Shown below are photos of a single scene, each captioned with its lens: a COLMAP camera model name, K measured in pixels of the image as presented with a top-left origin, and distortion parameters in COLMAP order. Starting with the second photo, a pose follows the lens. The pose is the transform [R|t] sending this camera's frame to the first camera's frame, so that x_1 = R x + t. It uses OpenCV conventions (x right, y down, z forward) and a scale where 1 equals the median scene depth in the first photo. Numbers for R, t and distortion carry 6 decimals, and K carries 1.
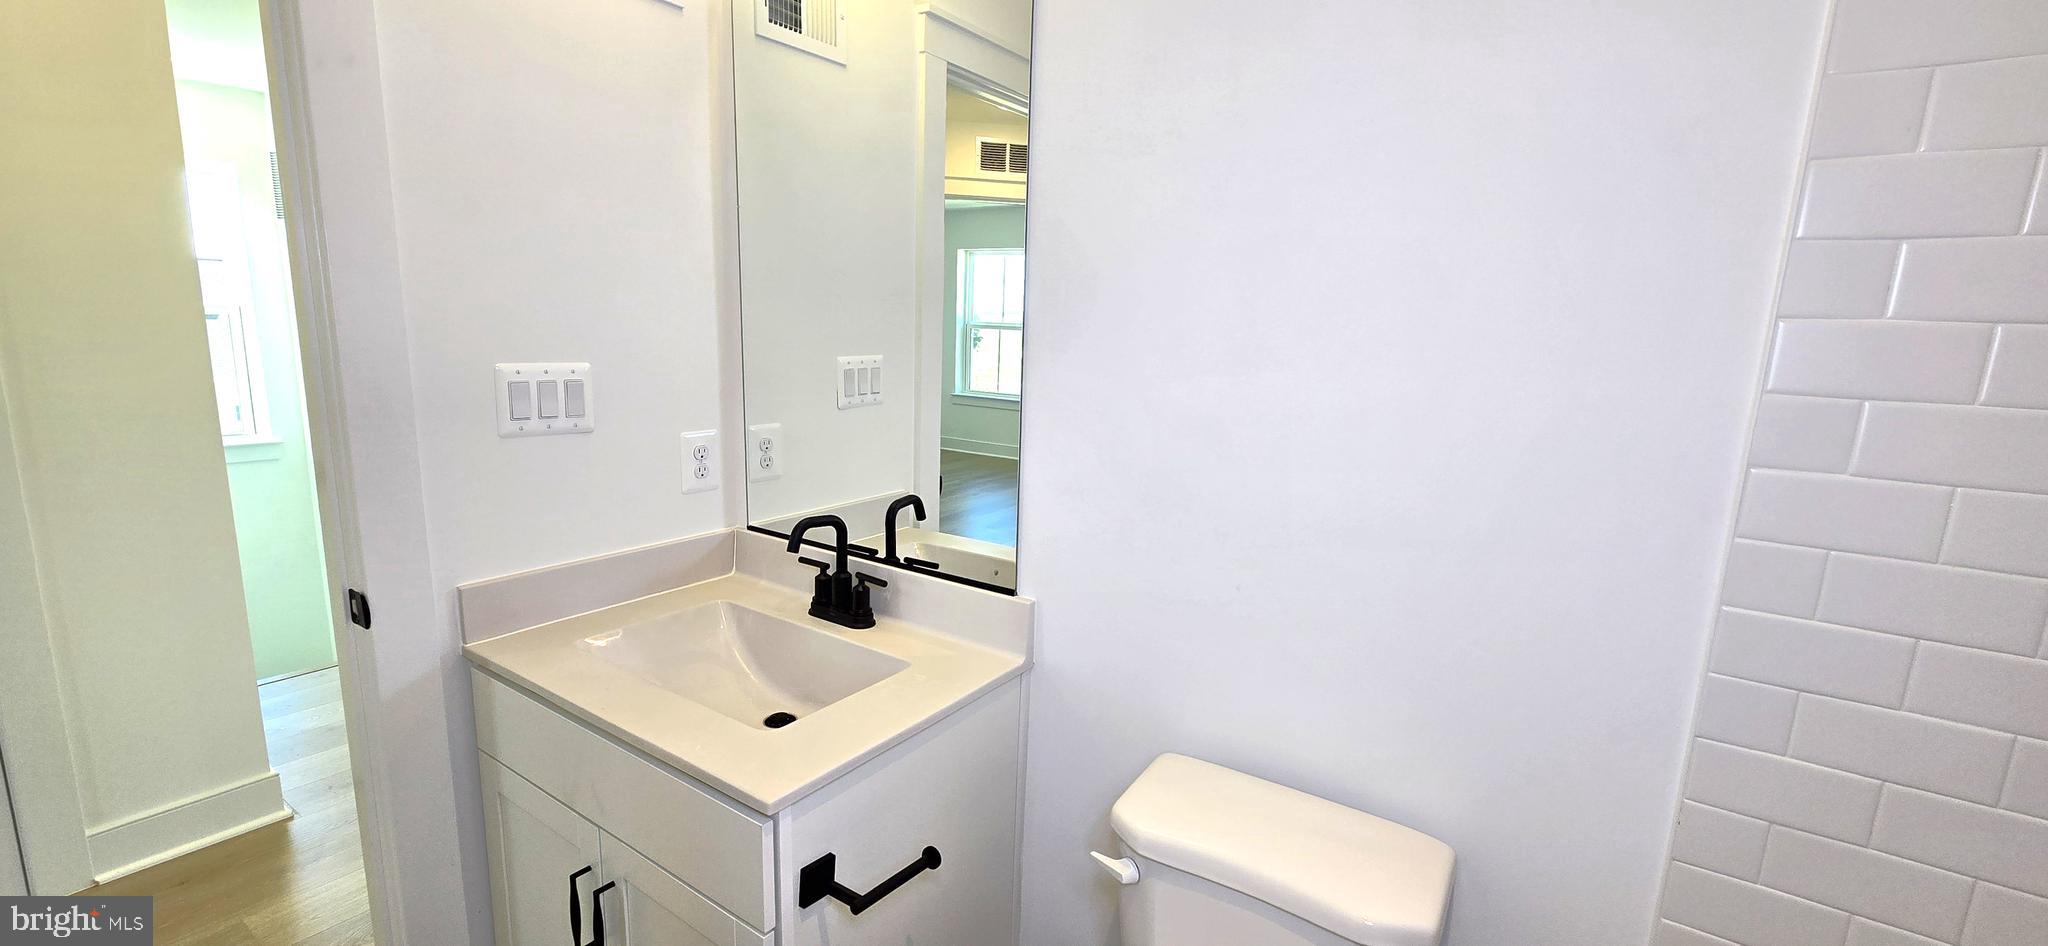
lens RADIAL K [[846.3, 0, 1037.8], [0, 846.3, 480.0], [0, 0, 1]] dist [0.000279, 0.000108]
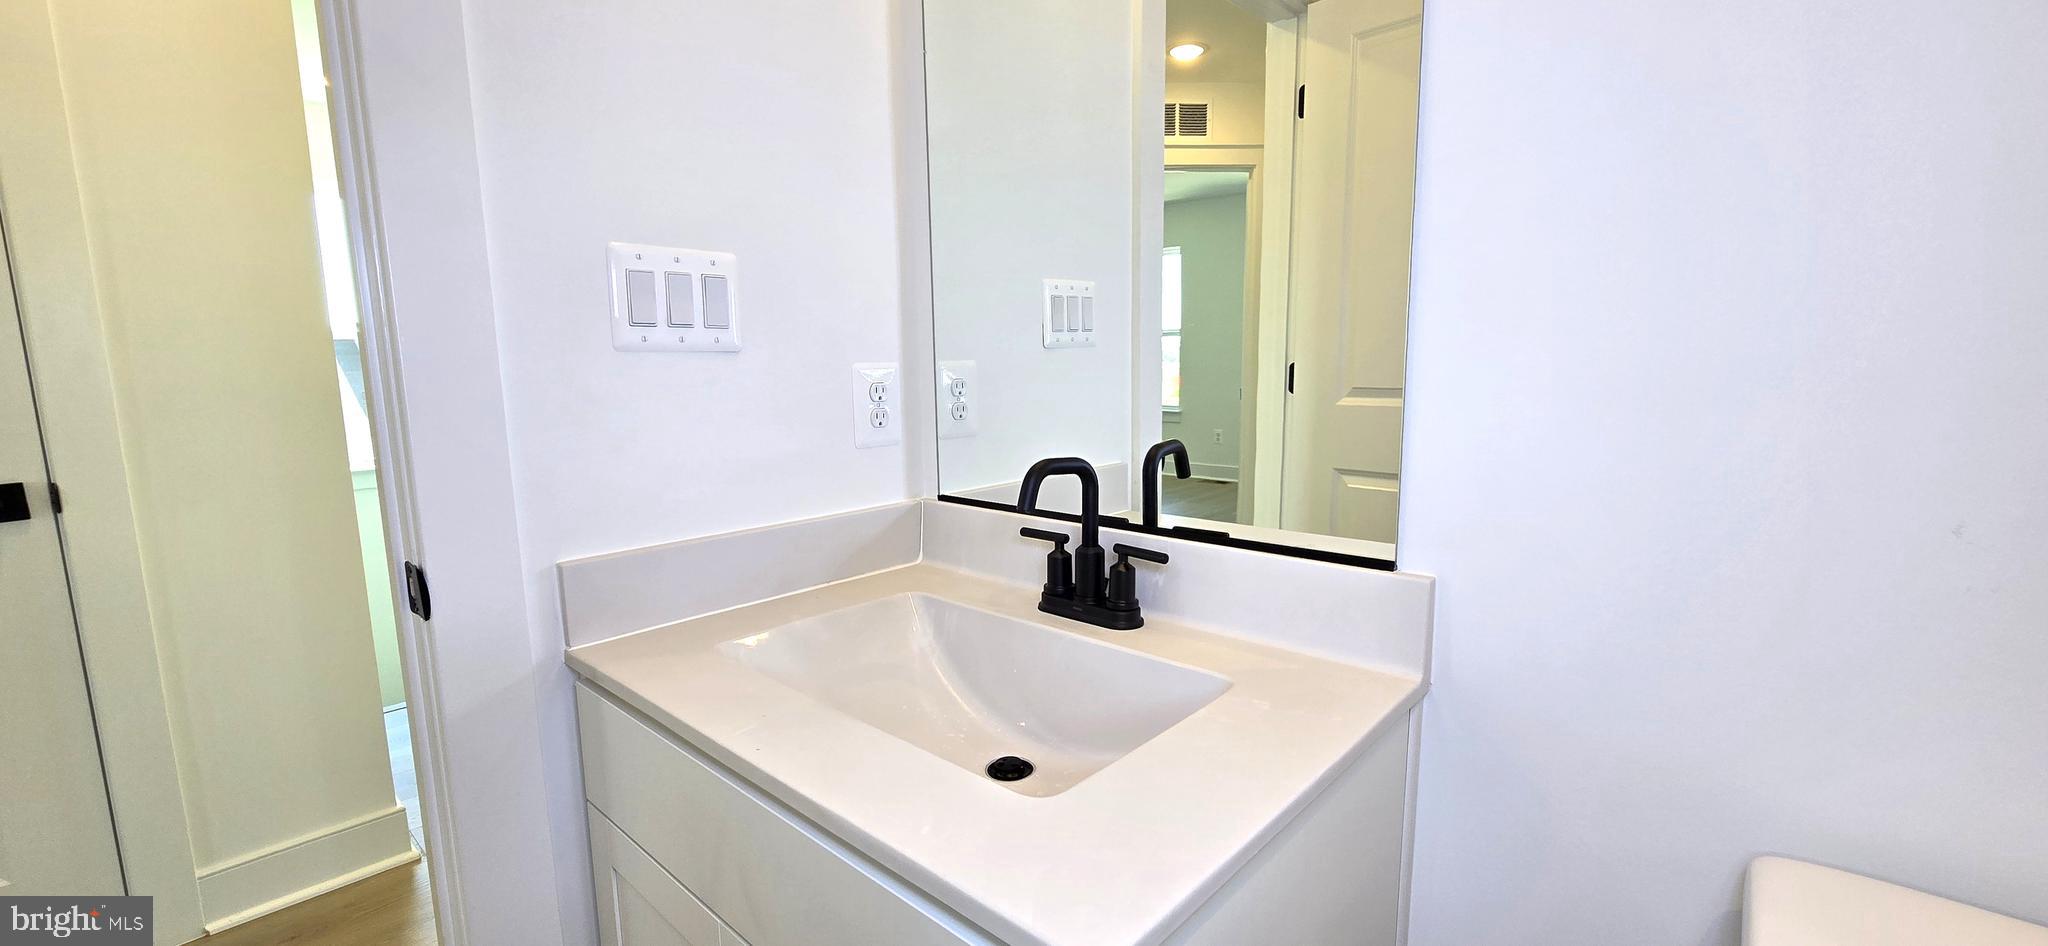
lens RADIAL K [[846.3, 0, 1037.8], [0, 846.3, 480.0], [0, 0, 1]] dist [0.000279, 0.000108]
pose [[0.989086, -0.024546, -0.145281, -0.170009], [0.018952, 0.999029, -0.039764, 0.081054], [0.146116, 0.036576, 0.988591, 0.323465]]
